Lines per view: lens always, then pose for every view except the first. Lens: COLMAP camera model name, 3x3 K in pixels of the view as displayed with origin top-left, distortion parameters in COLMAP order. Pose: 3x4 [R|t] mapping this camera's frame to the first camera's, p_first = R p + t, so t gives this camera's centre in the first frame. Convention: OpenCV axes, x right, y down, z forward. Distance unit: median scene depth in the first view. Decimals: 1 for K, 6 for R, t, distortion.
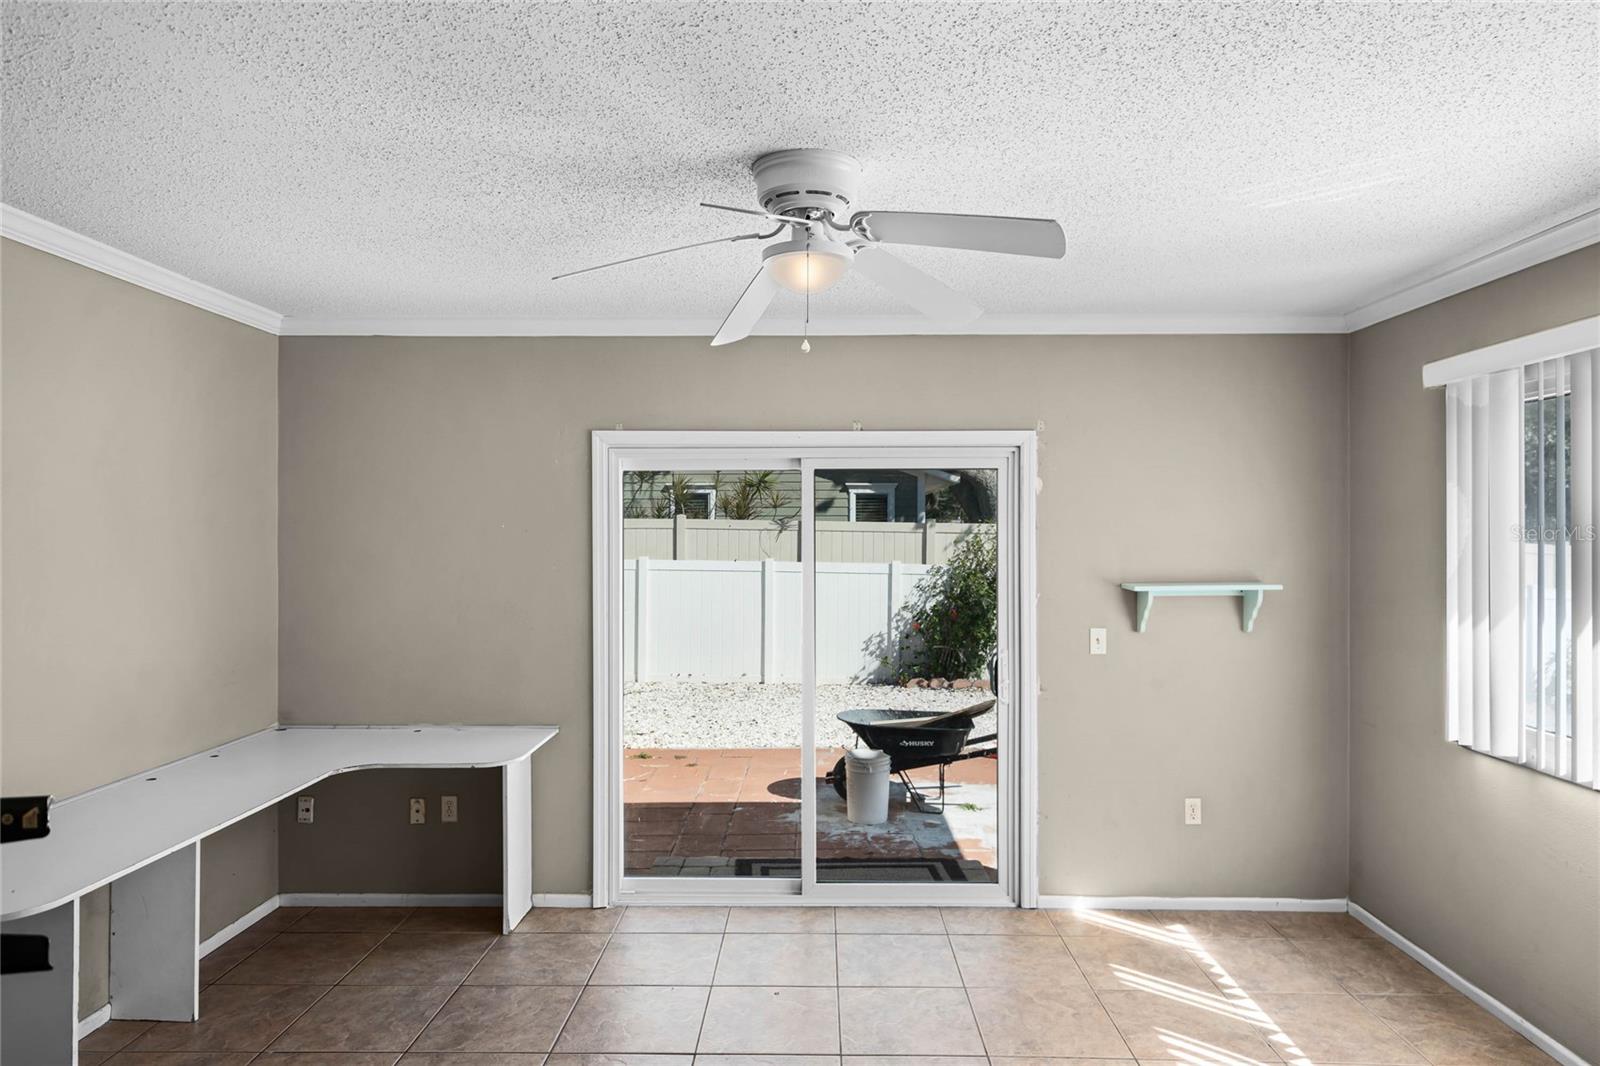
lens RADIAL K [[951.0, 0, 795.7], [0, 951.0, 531.8], [0, 0, 1]] dist [0.008177, 0.002032]
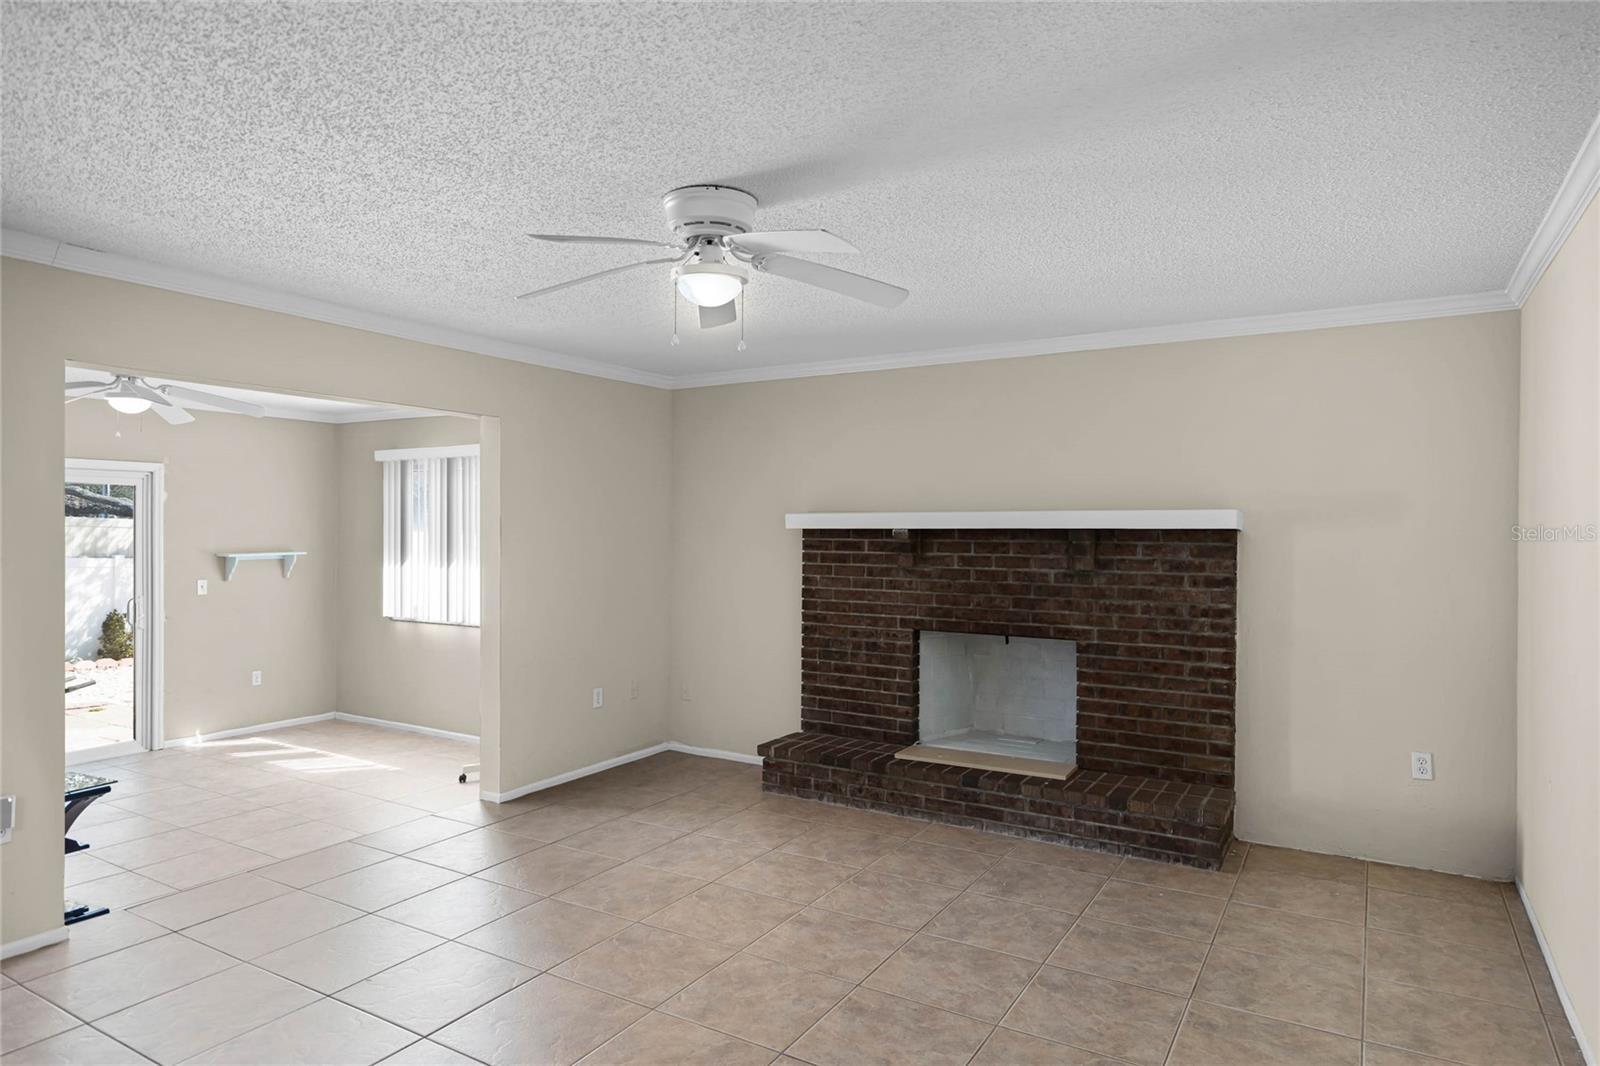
lens RADIAL K [[951.0, 0, 796.1], [0, 951.0, 532.0], [0, 0, 1]] dist [0.008177, 0.002032]
pose [[0.503266, -0.001555, 0.864130, -0.640493], [-0.003502, 0.999986, 0.003839, 0.003862], [-0.864125, -0.004959, 0.503254, -0.808155]]
